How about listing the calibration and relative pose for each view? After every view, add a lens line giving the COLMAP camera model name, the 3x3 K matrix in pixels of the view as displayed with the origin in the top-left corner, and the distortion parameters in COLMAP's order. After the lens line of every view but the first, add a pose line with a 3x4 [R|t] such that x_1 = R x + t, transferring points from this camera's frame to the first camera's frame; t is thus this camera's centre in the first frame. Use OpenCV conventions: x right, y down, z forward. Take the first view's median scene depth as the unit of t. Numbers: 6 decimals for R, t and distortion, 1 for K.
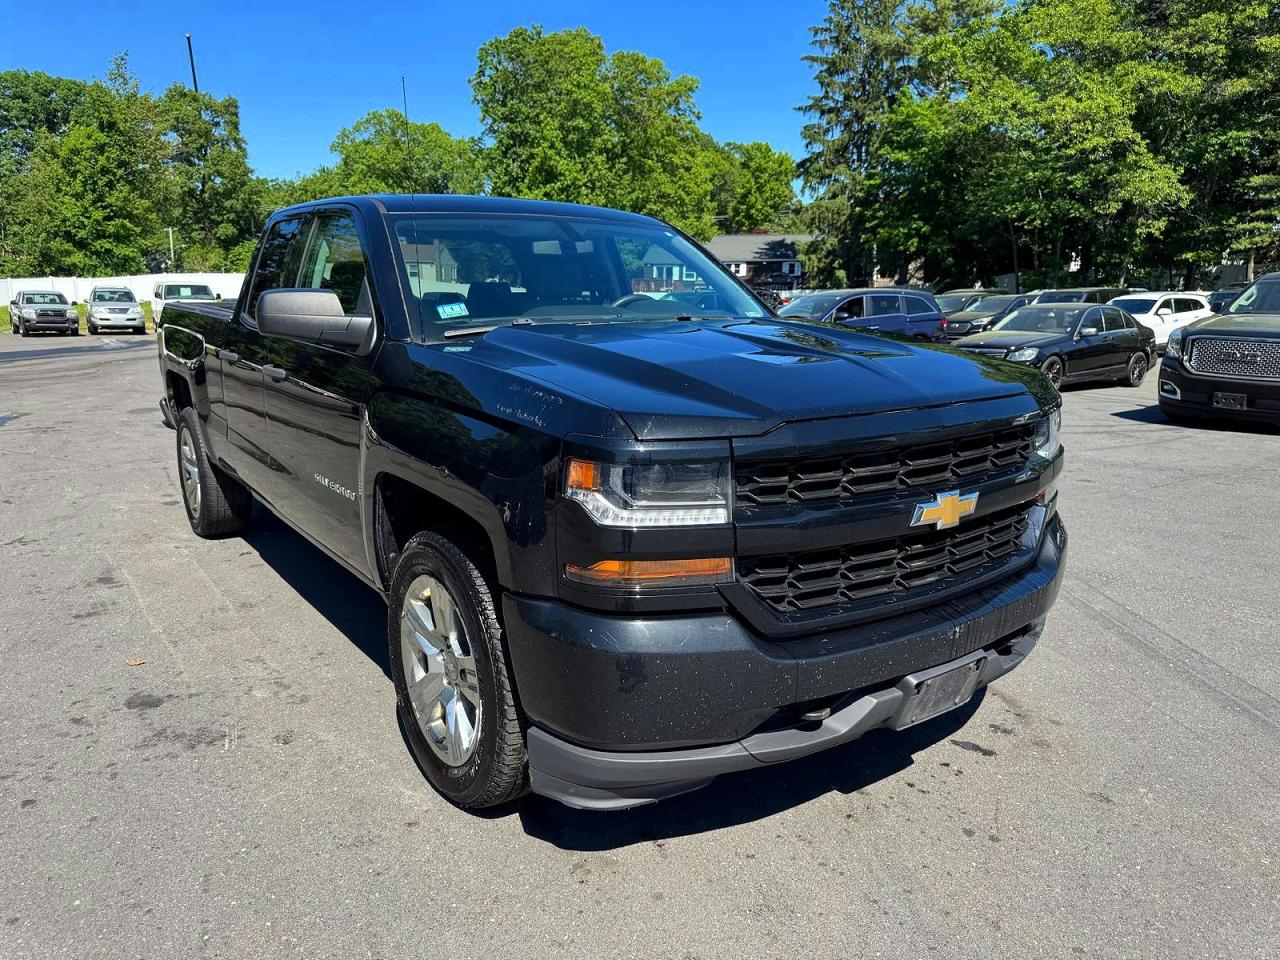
lens RADIAL K [[914.6, 0, 634.6], [0, 914.6, 489.8], [0, 0, 1]] dist [0.006672, -0.013586]
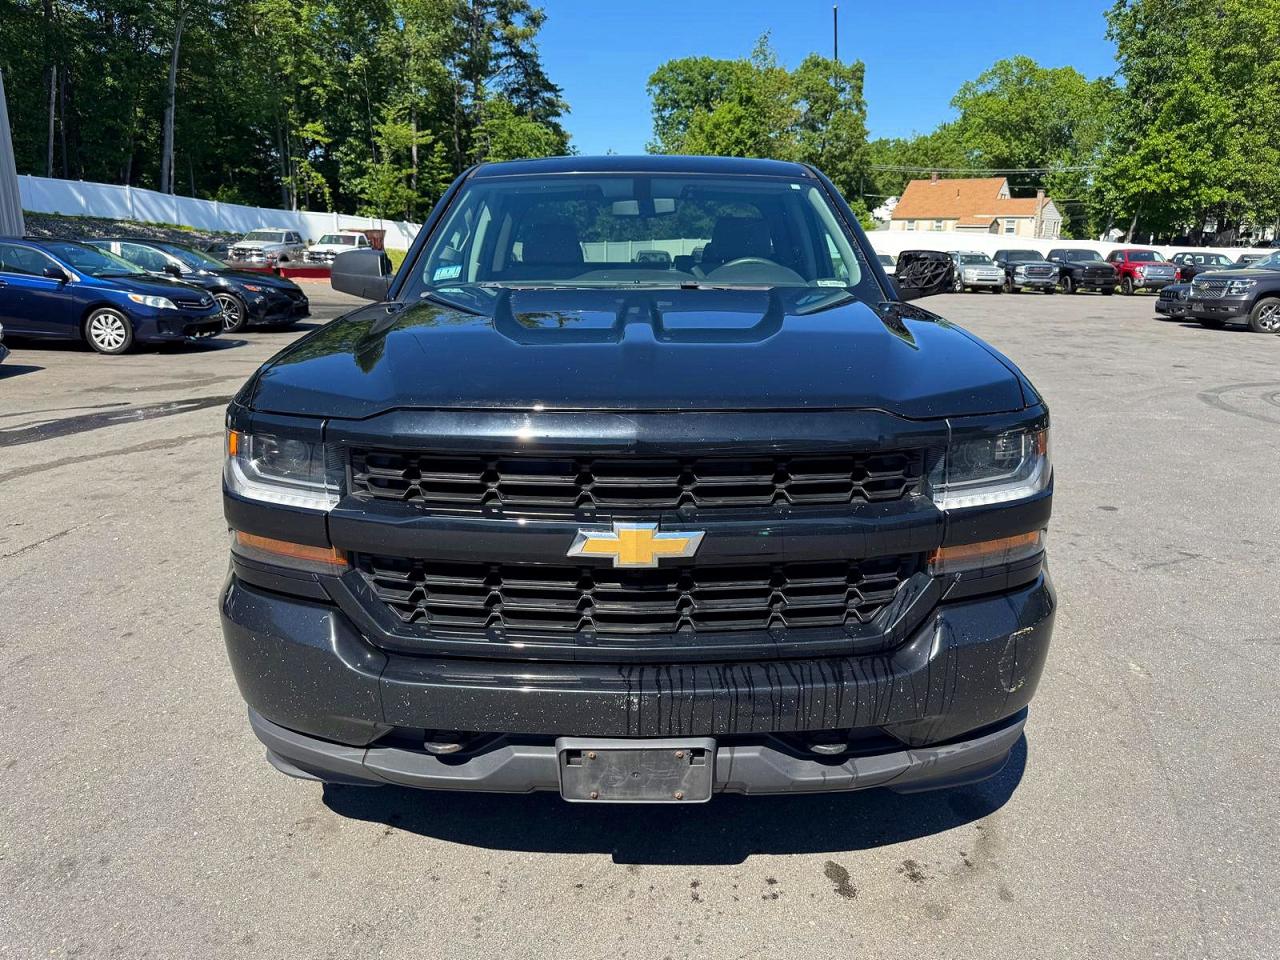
lens RADIAL K [[914.6, 0, 643.2], [0, 914.6, 476.4], [0, 0, 1]] dist [0.006672, -0.013586]
pose [[0.810751, 0.144828, -0.567193, 0.027746], [-0.128019, 0.989325, 0.069624, -0.003220], [0.571222, 0.016164, 0.820636, 0.013274]]
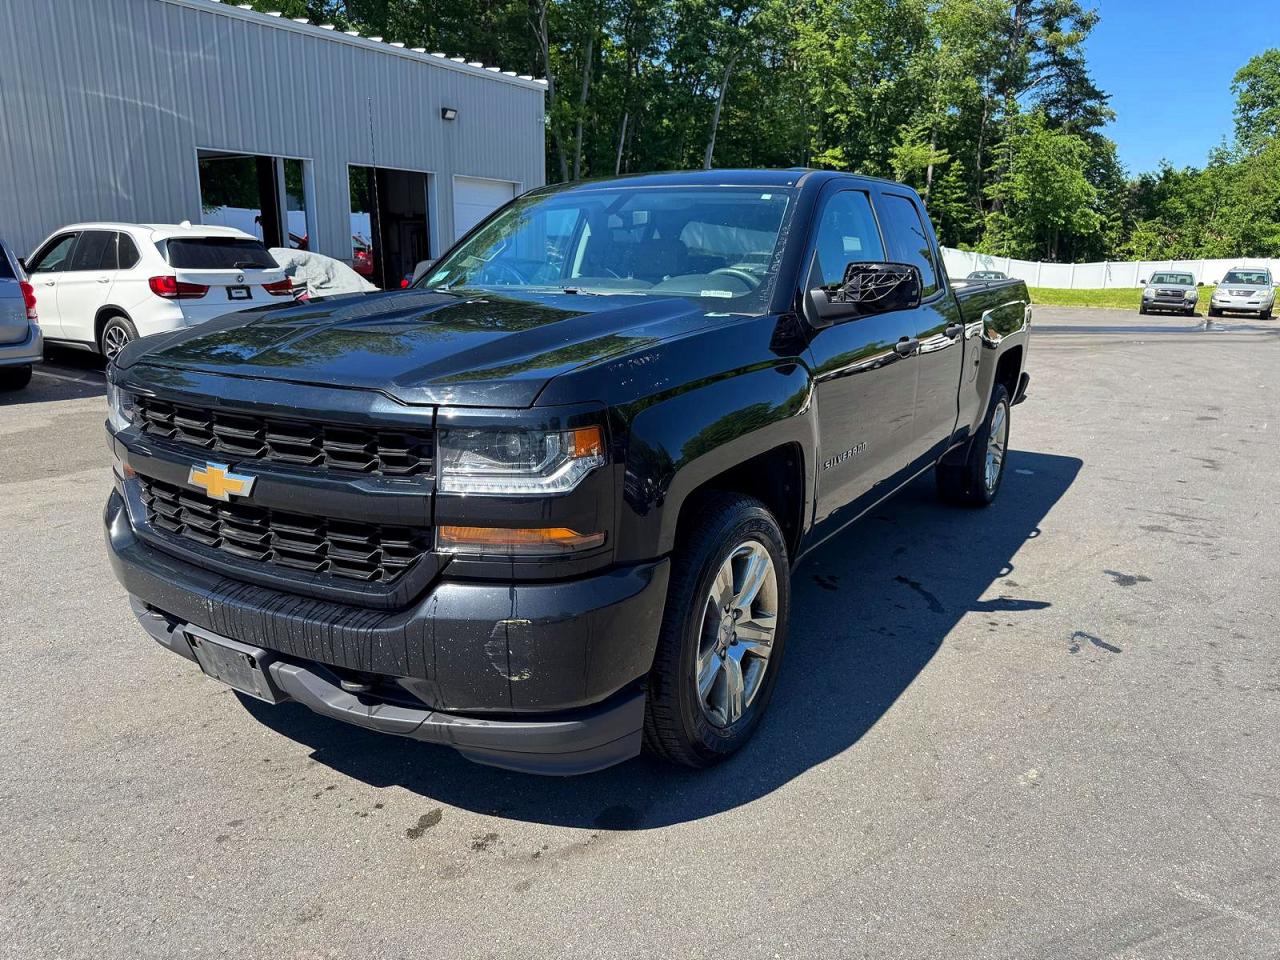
lens RADIAL K [[914.6, 0, 635.3], [0, 914.6, 481.4], [0, 0, 1]] dist [0.006672, -0.013586]
pose [[0.375873, 0.218164, -0.900624, 0.049972], [-0.208497, 0.966882, 0.147198, -0.007728], [0.902911, 0.132450, 0.408912, 0.035783]]
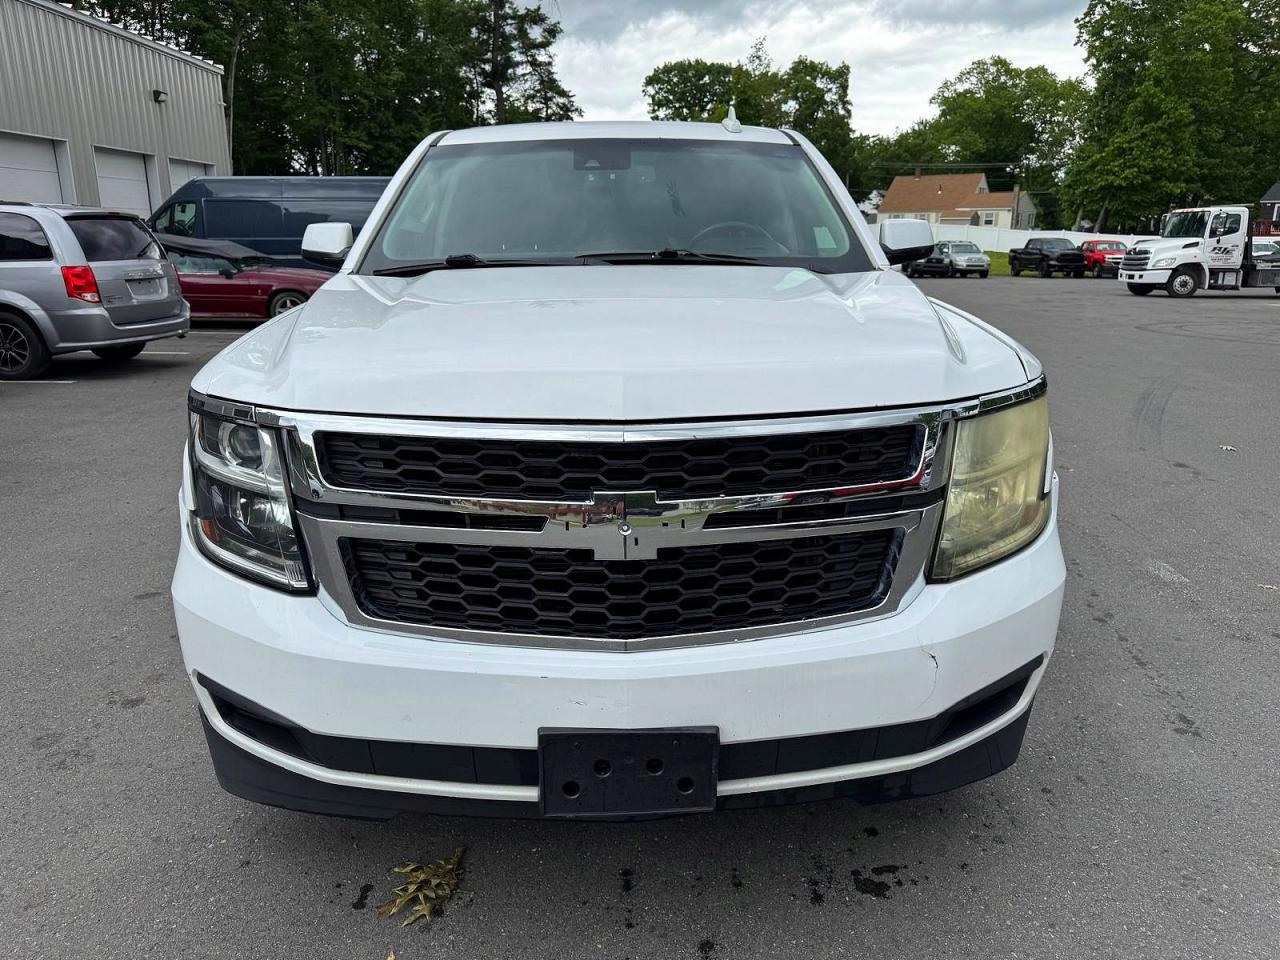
lens RADIAL K [[914.6, 0, 632.0], [0, 914.6, 487.3], [0, 0, 1]] dist [0.006672, -0.013586]
pose [[0.820446, 0.142063, -0.553793, 0.045854], [-0.114820, 0.989844, 0.083816, 0.019801], [0.560076, -0.005180, 0.828425, -0.086133]]
